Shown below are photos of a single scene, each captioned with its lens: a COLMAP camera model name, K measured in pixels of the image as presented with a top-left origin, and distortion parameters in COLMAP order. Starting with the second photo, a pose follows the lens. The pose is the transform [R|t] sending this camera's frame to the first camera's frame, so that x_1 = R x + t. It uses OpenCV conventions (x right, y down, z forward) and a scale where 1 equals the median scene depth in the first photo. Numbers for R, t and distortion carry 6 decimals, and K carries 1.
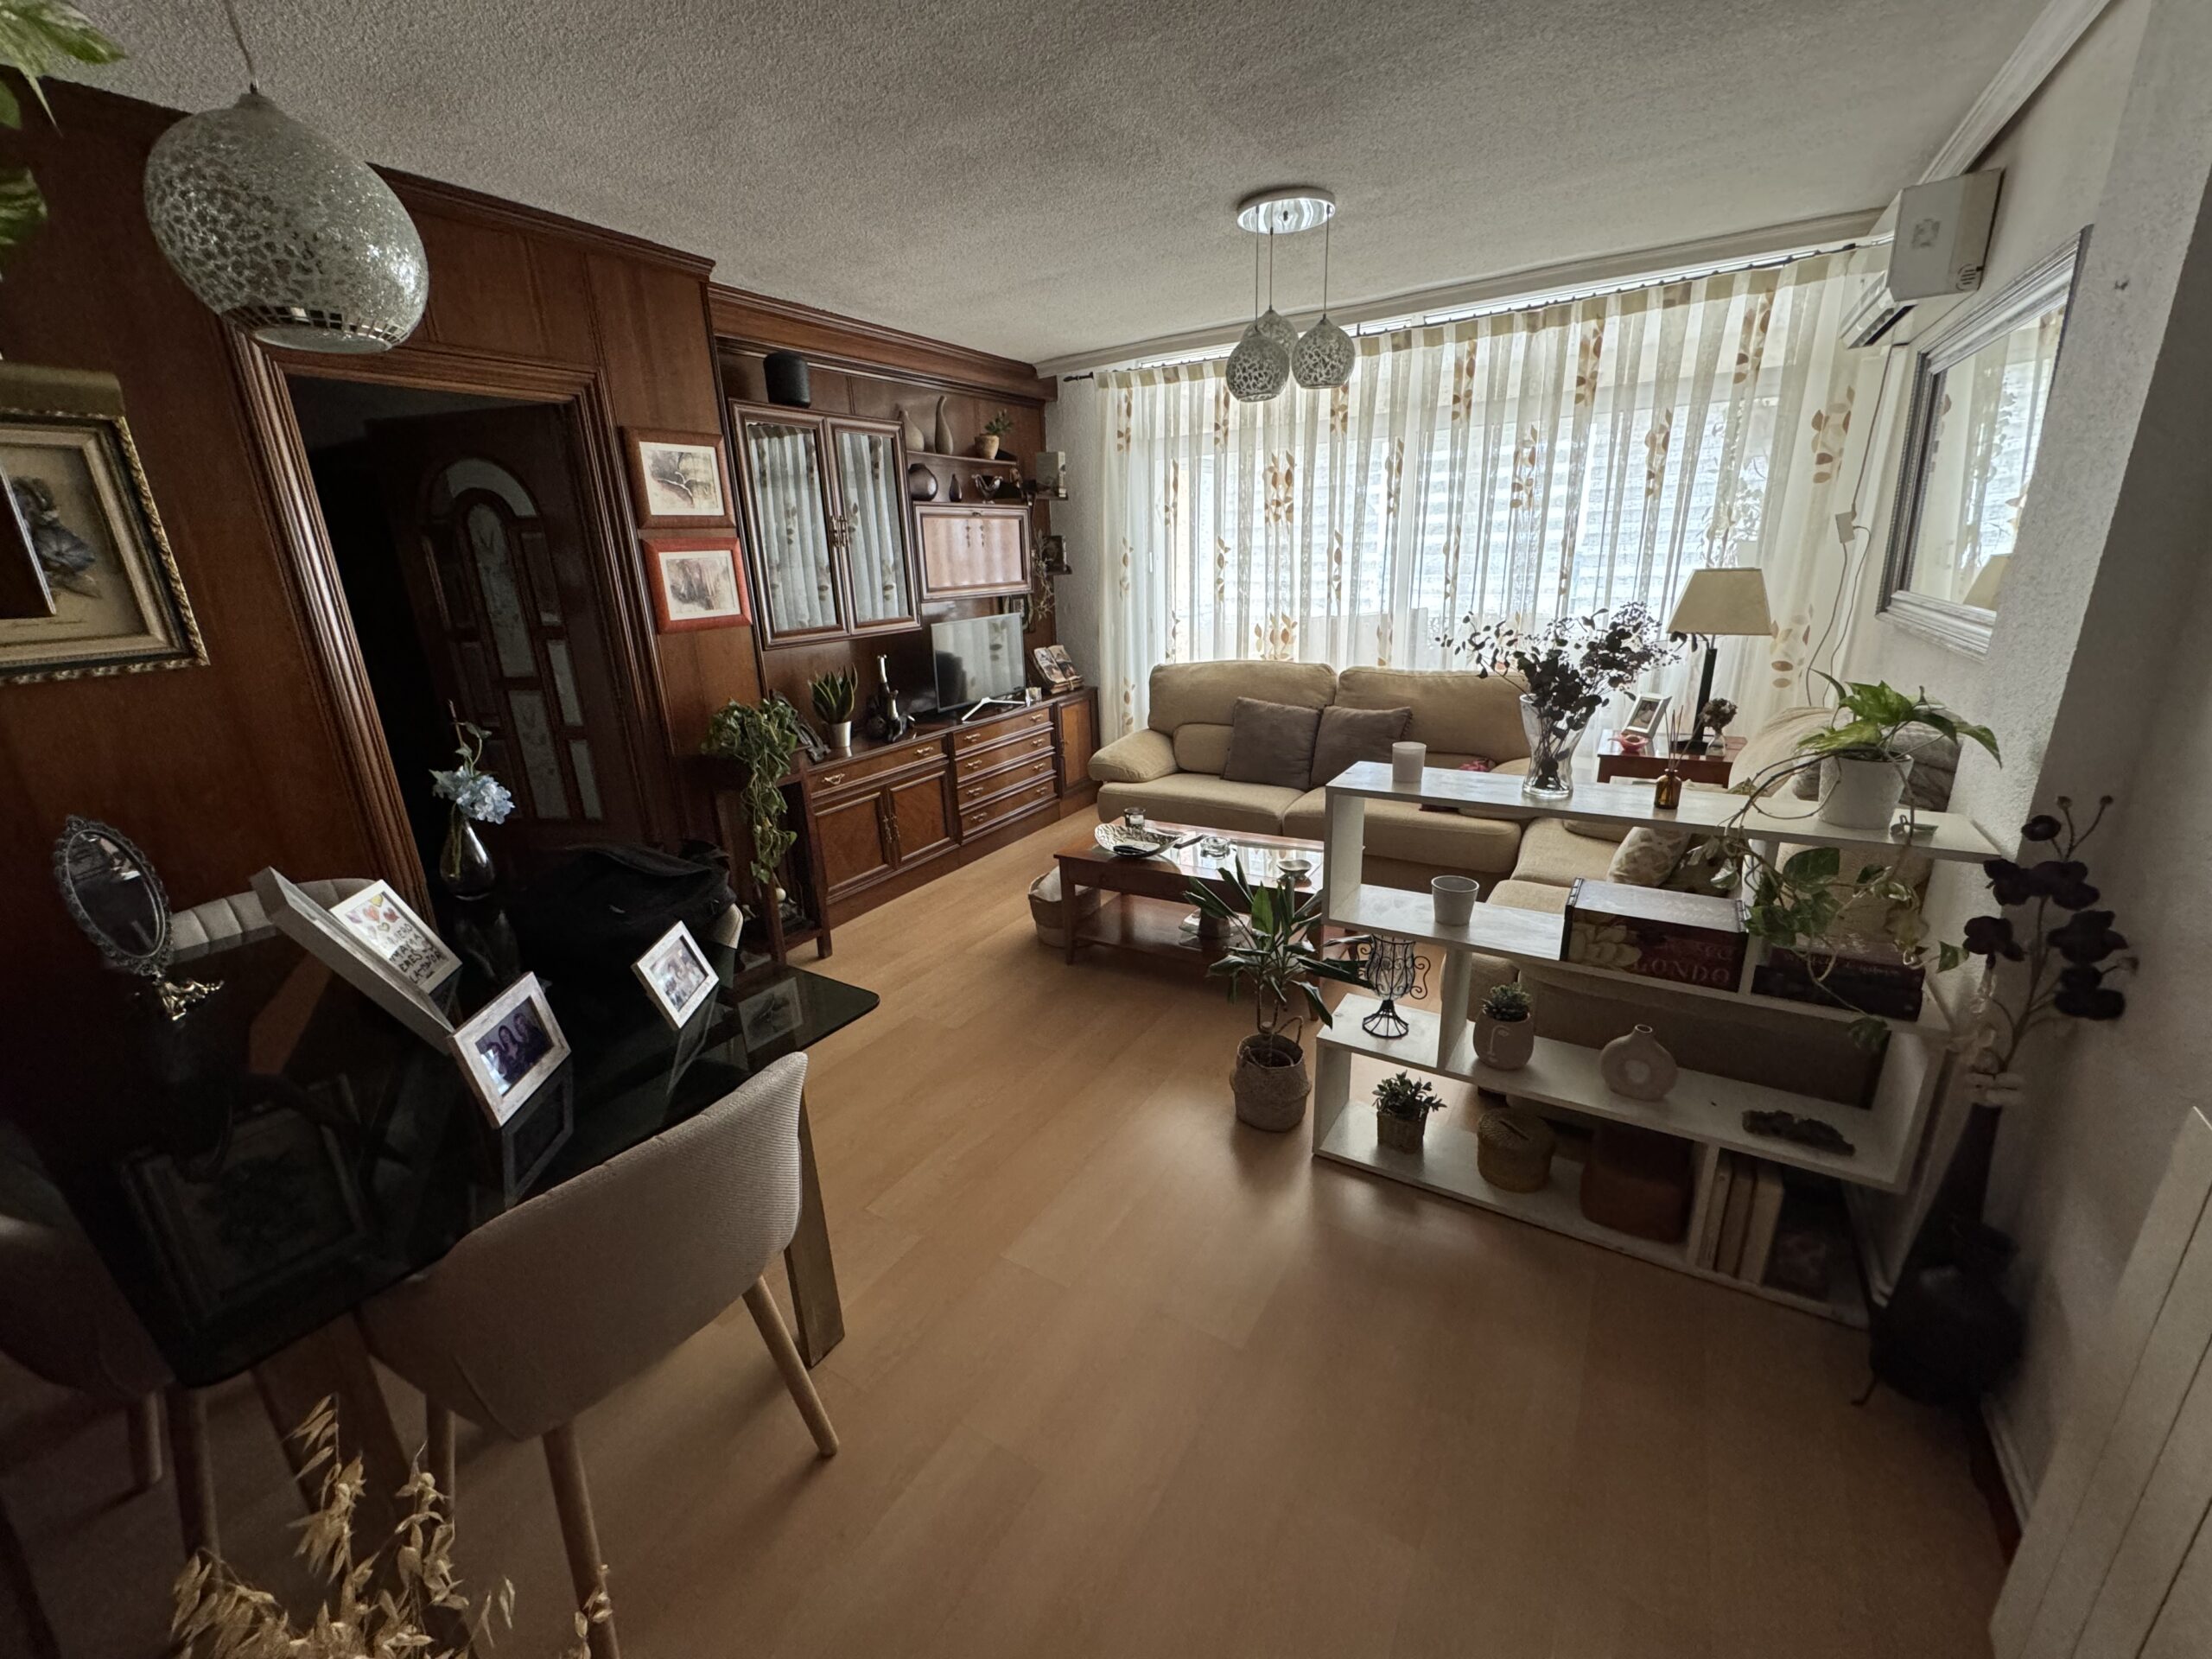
lens RADIAL K [[880.3, 0, 1107.7], [0, 880.3, 822.3], [0, 0, 1]] dist [-0.000688, -0.000120]
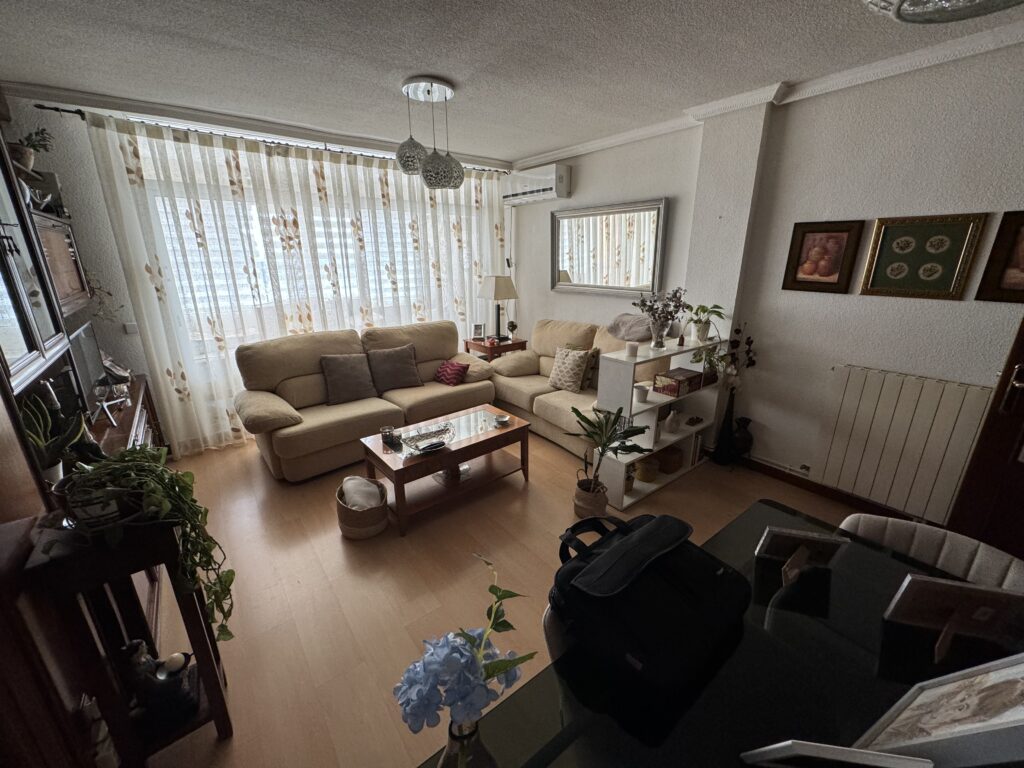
lens RADIAL K [[407.5, 0, 514.8], [0, 407.5, 385.3], [0, 0, 1]] dist [-0.000688, -0.000120]
pose [[0.350372, -0.248760, 0.902972, -0.544116], [0.262241, 0.951579, 0.160396, -0.148198], [-0.899149, 0.180598, 0.398641, 0.480991]]
